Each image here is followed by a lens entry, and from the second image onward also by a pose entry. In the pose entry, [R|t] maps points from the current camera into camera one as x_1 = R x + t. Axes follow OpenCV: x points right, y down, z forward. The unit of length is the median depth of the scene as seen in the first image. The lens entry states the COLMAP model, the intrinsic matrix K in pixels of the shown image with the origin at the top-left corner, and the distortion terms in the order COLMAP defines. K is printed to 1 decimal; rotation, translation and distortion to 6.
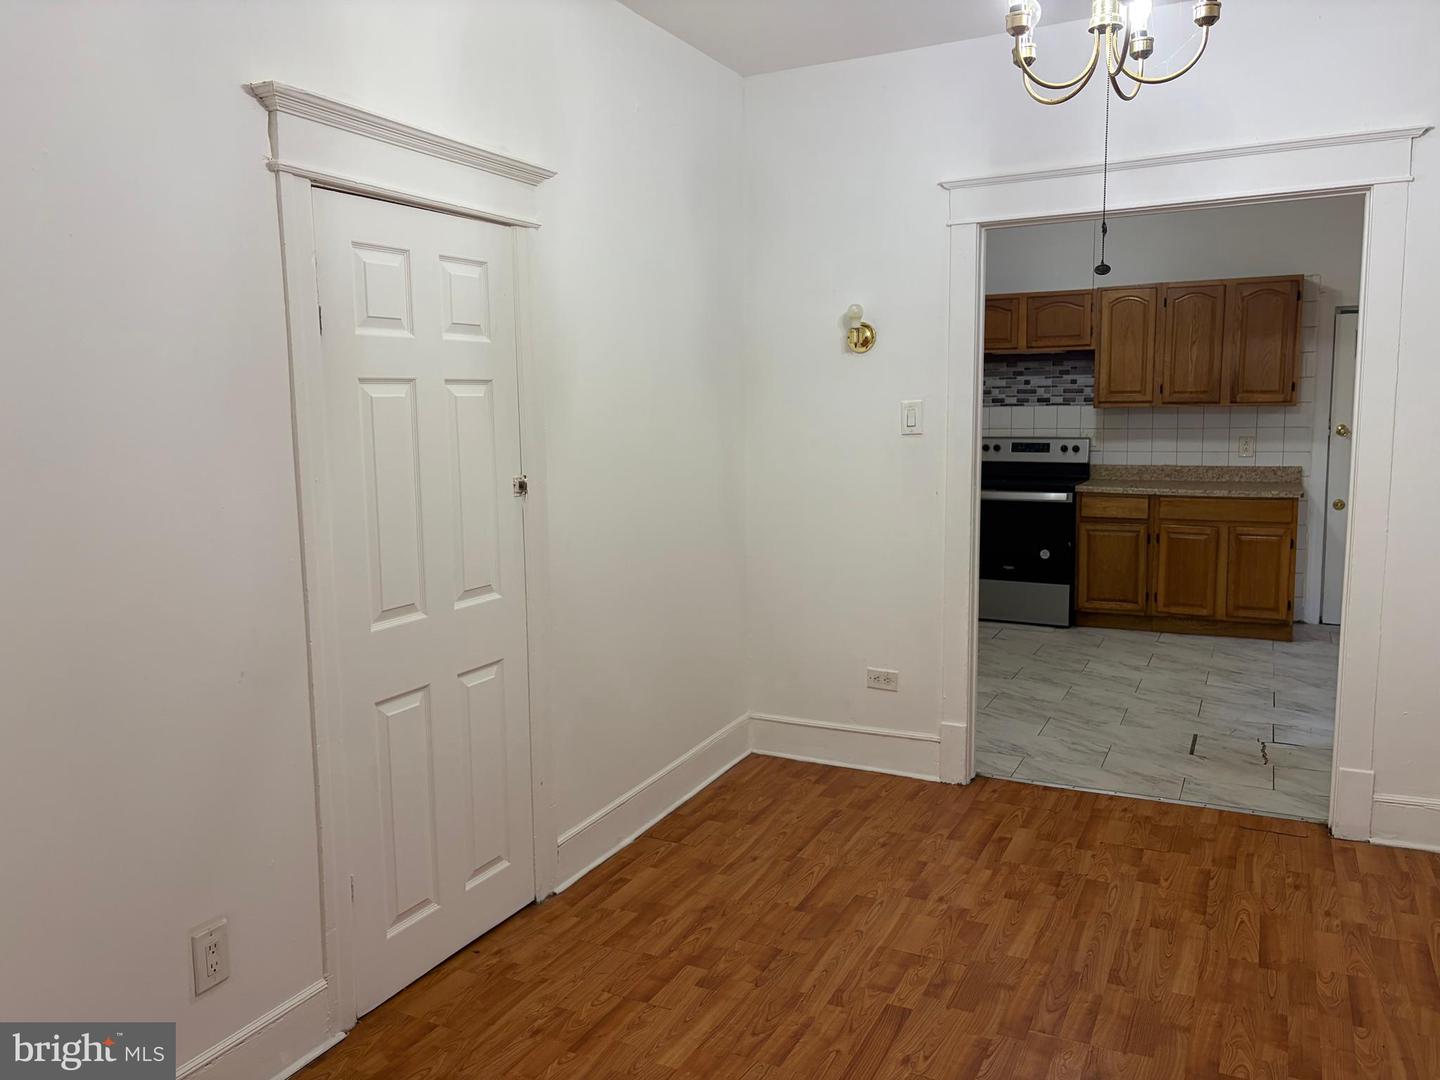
lens RADIAL K [[1090.3, 0, 712.7], [0, 1090.3, 523.9], [0, 0, 1]] dist [0.038022, -0.048305]
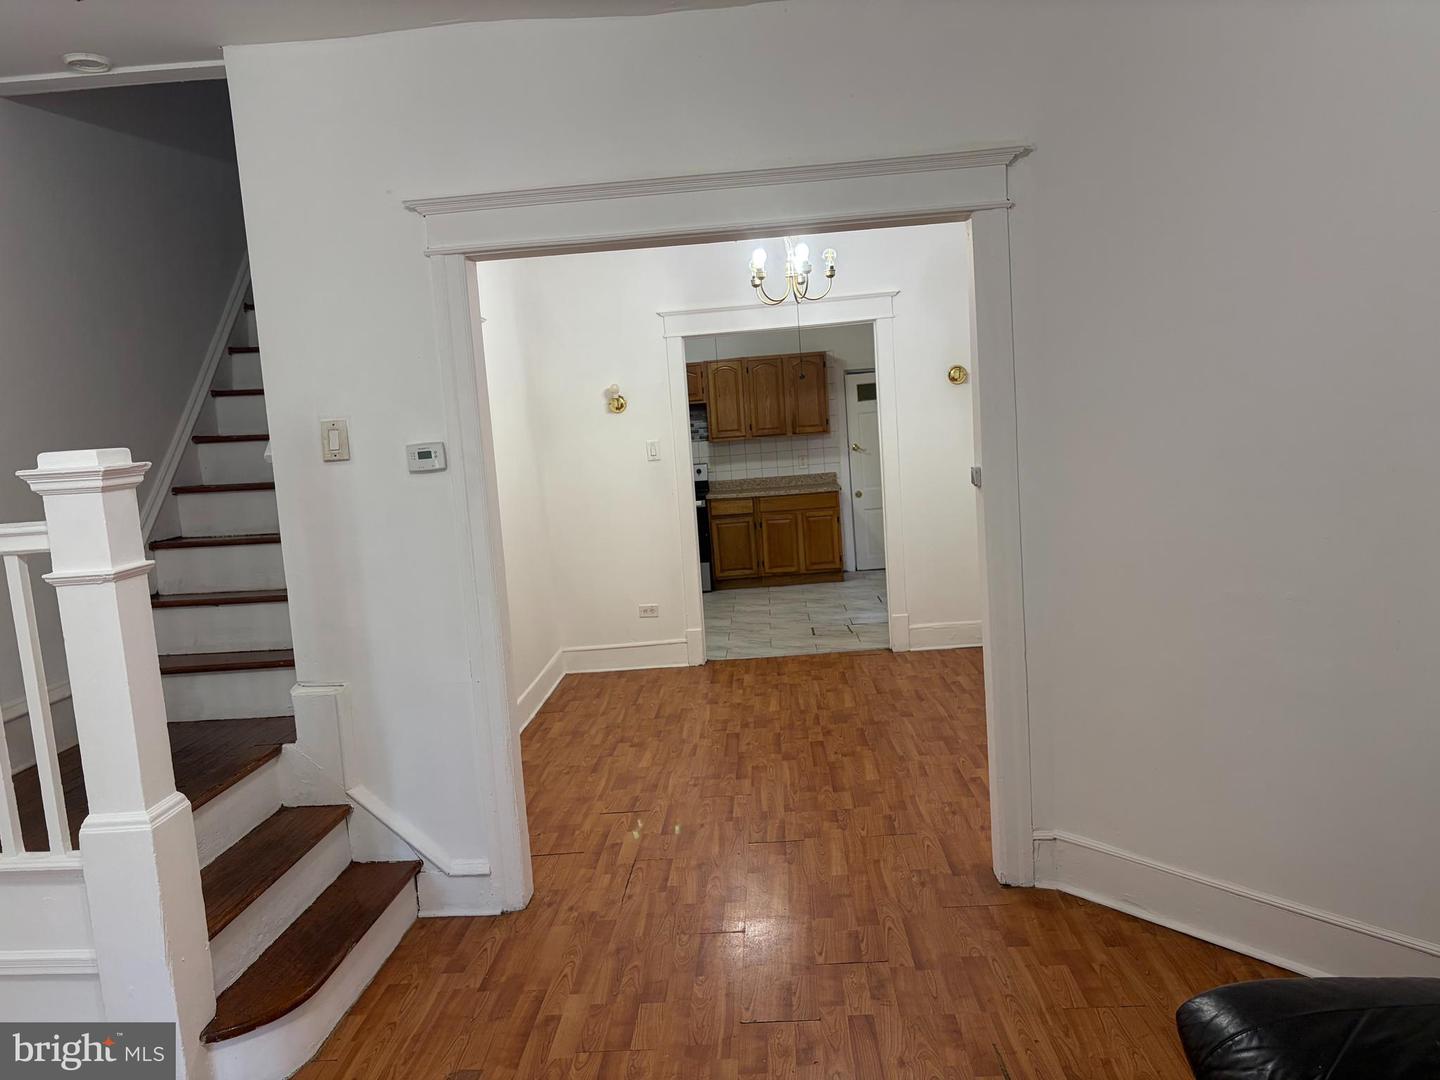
lens RADIAL K [[1090.3, 0, 721.2], [0, 1090.3, 541.3], [0, 0, 1]] dist [0.038022, -0.048305]
pose [[0.905690, -0.094159, 0.413352, -0.413649], [0.106950, 0.994233, -0.007859, 0.063621], [-0.410228, 0.051325, 0.910538, -0.540301]]
